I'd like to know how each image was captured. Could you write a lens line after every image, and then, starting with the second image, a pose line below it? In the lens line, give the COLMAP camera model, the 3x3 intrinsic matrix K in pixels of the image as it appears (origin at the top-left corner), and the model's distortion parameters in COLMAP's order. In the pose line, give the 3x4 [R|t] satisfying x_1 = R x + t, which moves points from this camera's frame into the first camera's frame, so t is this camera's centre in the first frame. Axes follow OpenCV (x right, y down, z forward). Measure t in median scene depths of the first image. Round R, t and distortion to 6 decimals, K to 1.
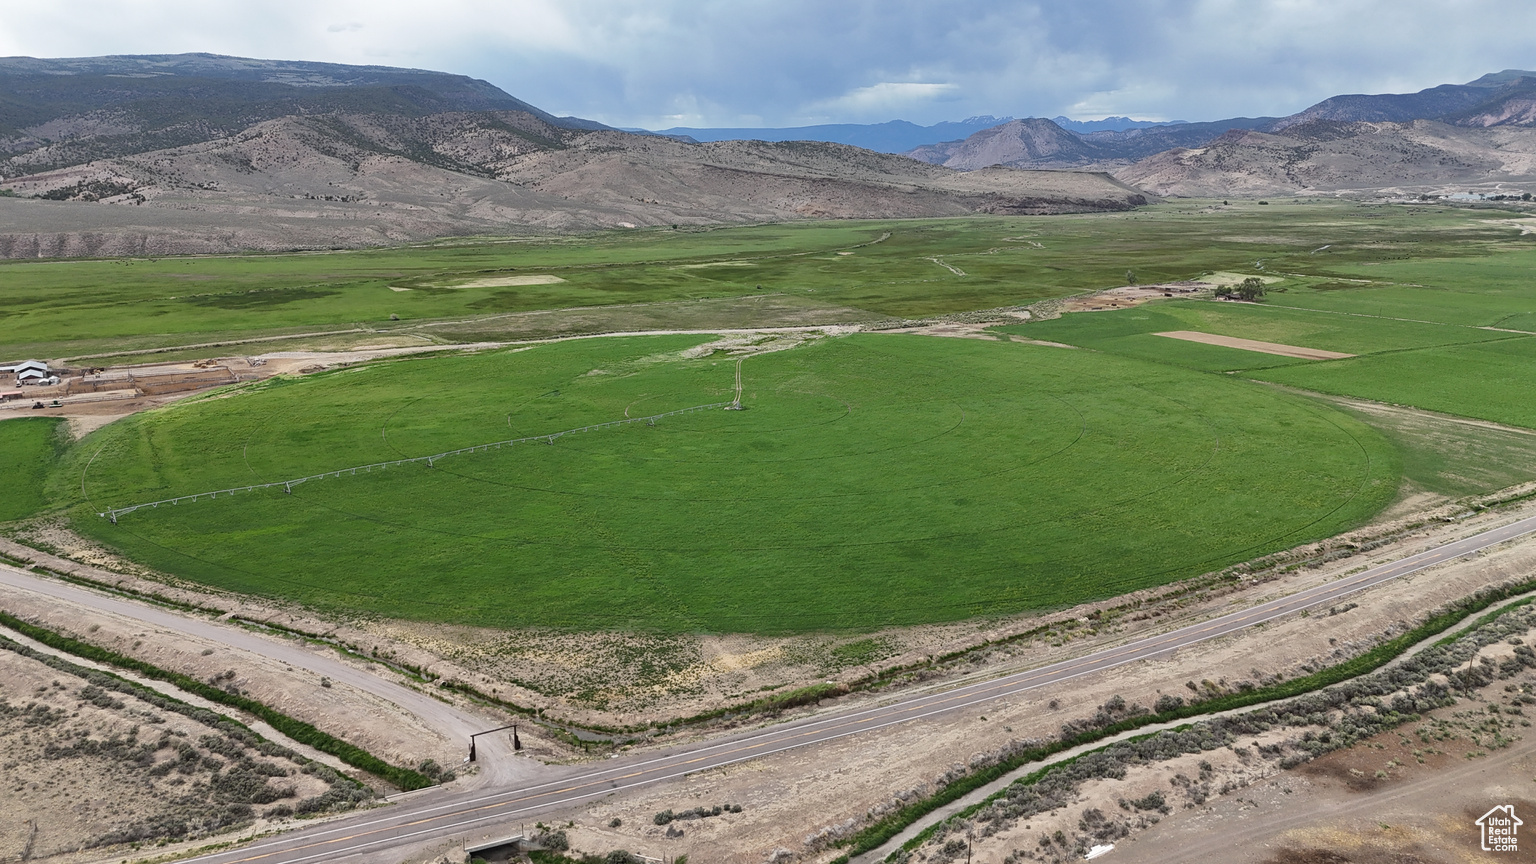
lens RADIAL K [[1131.8, 0, 774.8], [0, 1131.8, 429.7], [0, 0, 1]] dist [0.073634, -0.069766]
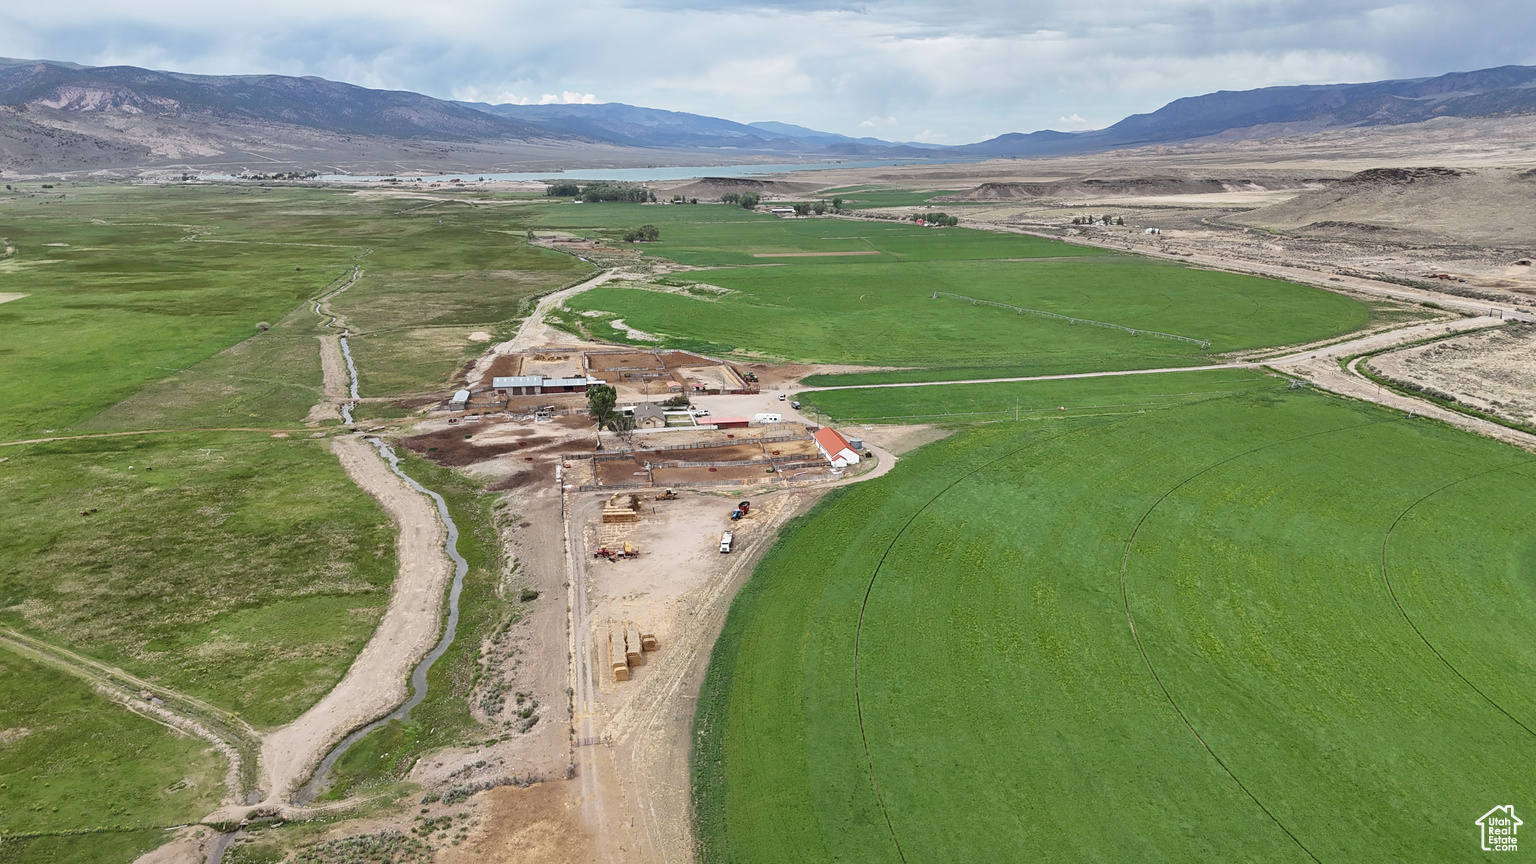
lens RADIAL K [[1131.8, 0, 774.8], [0, 1131.8, 437.1], [0, 0, 1]] dist [0.073634, -0.069766]
pose [[0.373992, -0.226874, 0.899254, -0.368896], [0.211936, 0.964868, 0.155286, -0.029049], [-0.902891, 0.132509, 0.408936, 0.148197]]
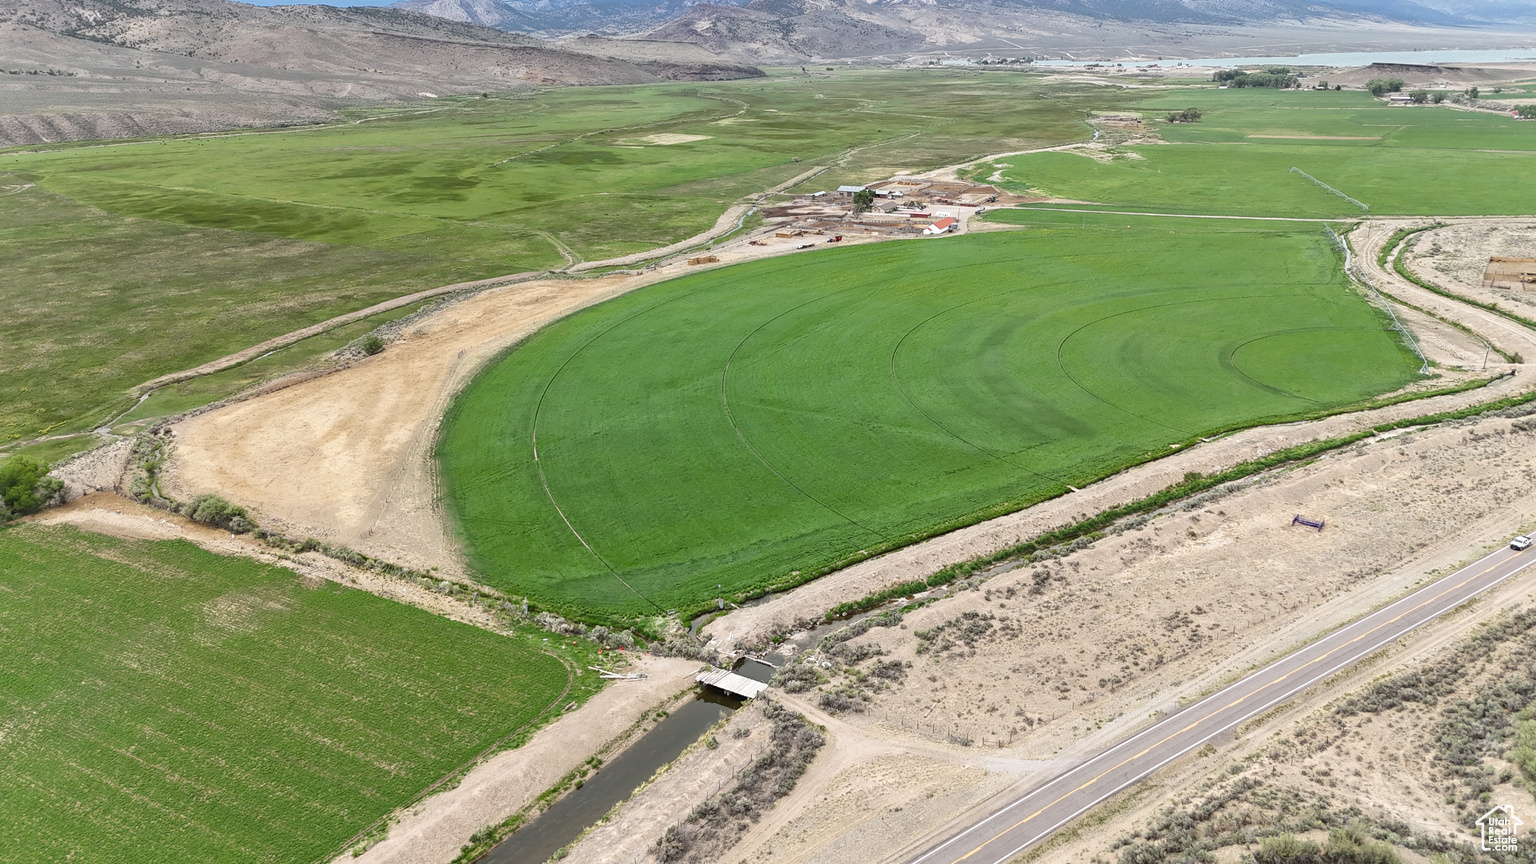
lens RADIAL K [[1131.8, 0, 775.3], [0, 1131.8, 427.3], [0, 0, 1]] dist [0.073634, -0.069766]
pose [[0.854612, -0.170321, 0.490539, -0.407336], [0.119593, 0.983841, 0.133247, 0.009396], [-0.505307, -0.055209, 0.861172, -0.036437]]
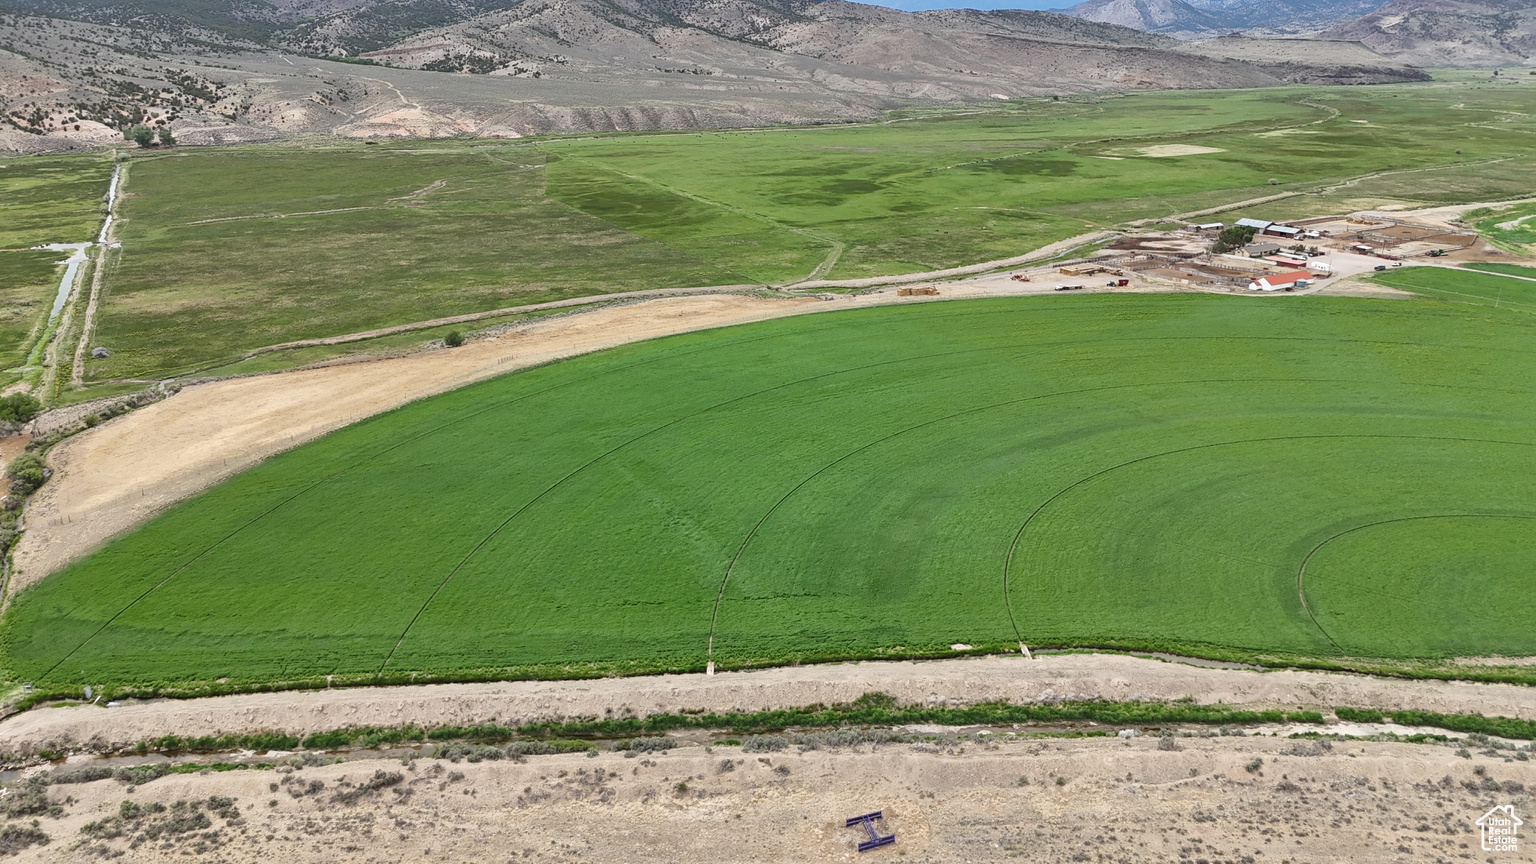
lens RADIAL K [[1131.8, 0, 775.3], [0, 1131.8, 425.3], [0, 0, 1]] dist [0.073634, -0.069766]
pose [[0.999901, 0.004305, -0.013369, -0.309901], [-0.002955, 0.995042, 0.099411, 0.008557], [0.013731, -0.099362, 0.994957, -0.032718]]
